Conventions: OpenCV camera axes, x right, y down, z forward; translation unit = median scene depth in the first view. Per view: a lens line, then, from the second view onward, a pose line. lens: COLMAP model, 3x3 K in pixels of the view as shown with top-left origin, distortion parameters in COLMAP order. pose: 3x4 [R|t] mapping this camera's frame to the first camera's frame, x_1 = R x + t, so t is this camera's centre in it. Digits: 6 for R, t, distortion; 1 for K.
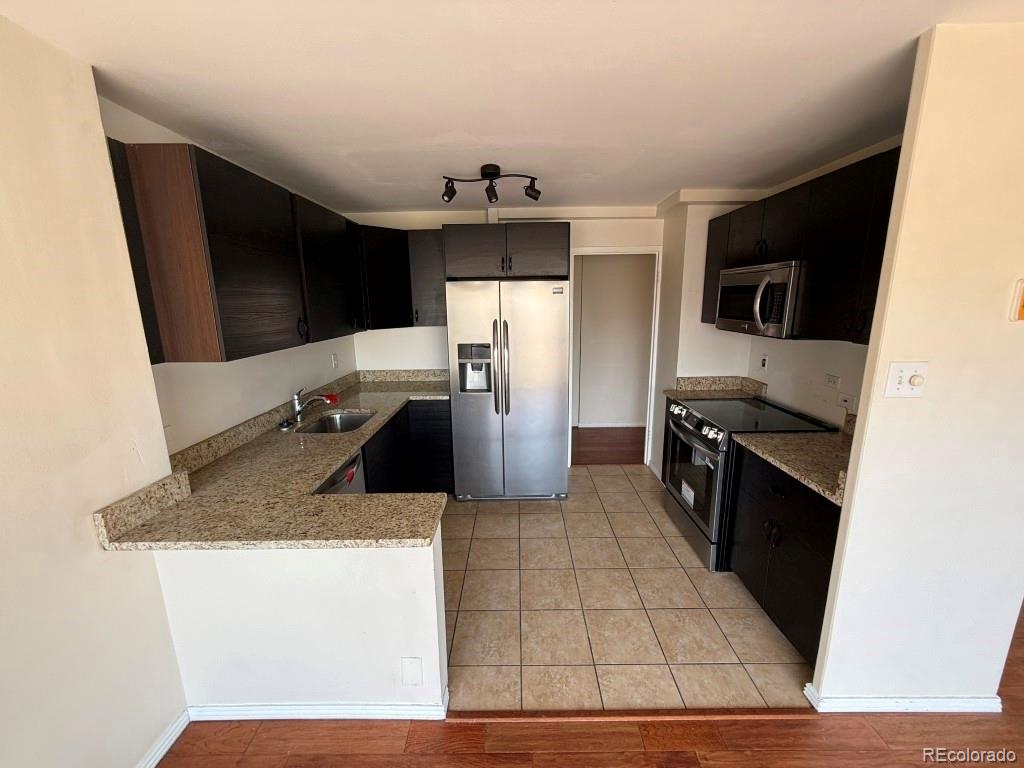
lens RADIAL K [[408.6, 0, 512.0], [0, 408.6, 384.0], [0, 0, 1]] dist [0.000408, -0.000022]
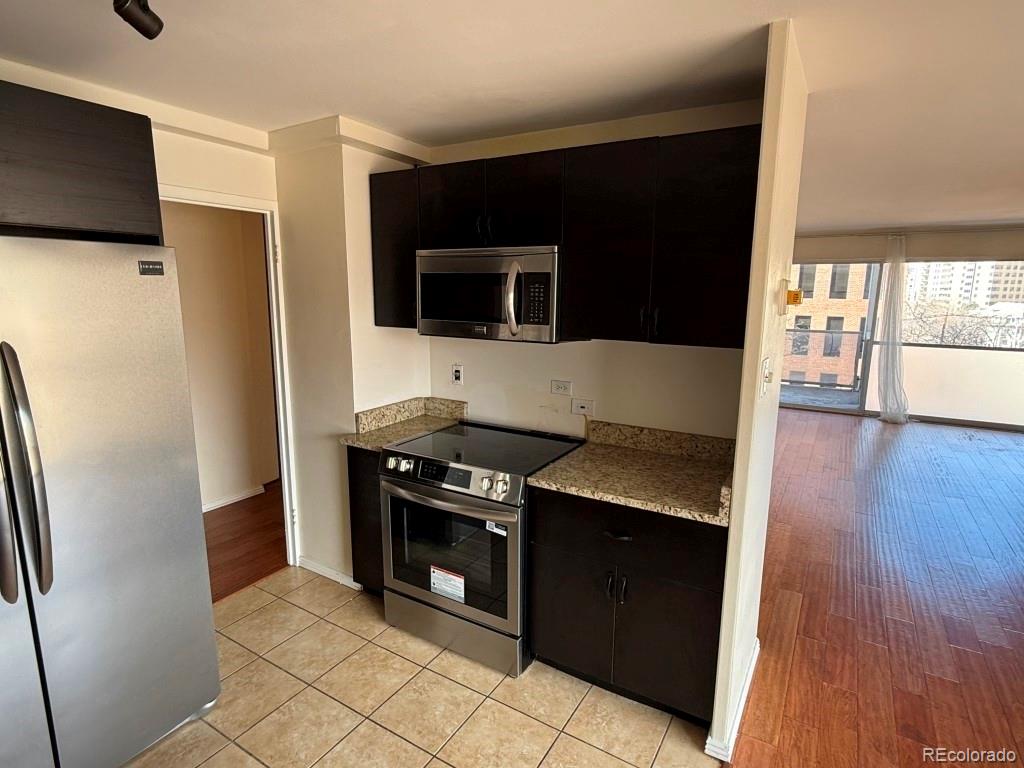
lens RADIAL K [[550.4, 0, 512.0], [0, 550.4, 384.0], [0, 0, 1]] dist [-0.000017, 0.000075]
pose [[0.509518, -0.130731, 0.850471, -0.223764], [0.161355, 0.985374, 0.054800, -0.079898], [-0.845196, 0.109306, 0.523159, 0.398670]]
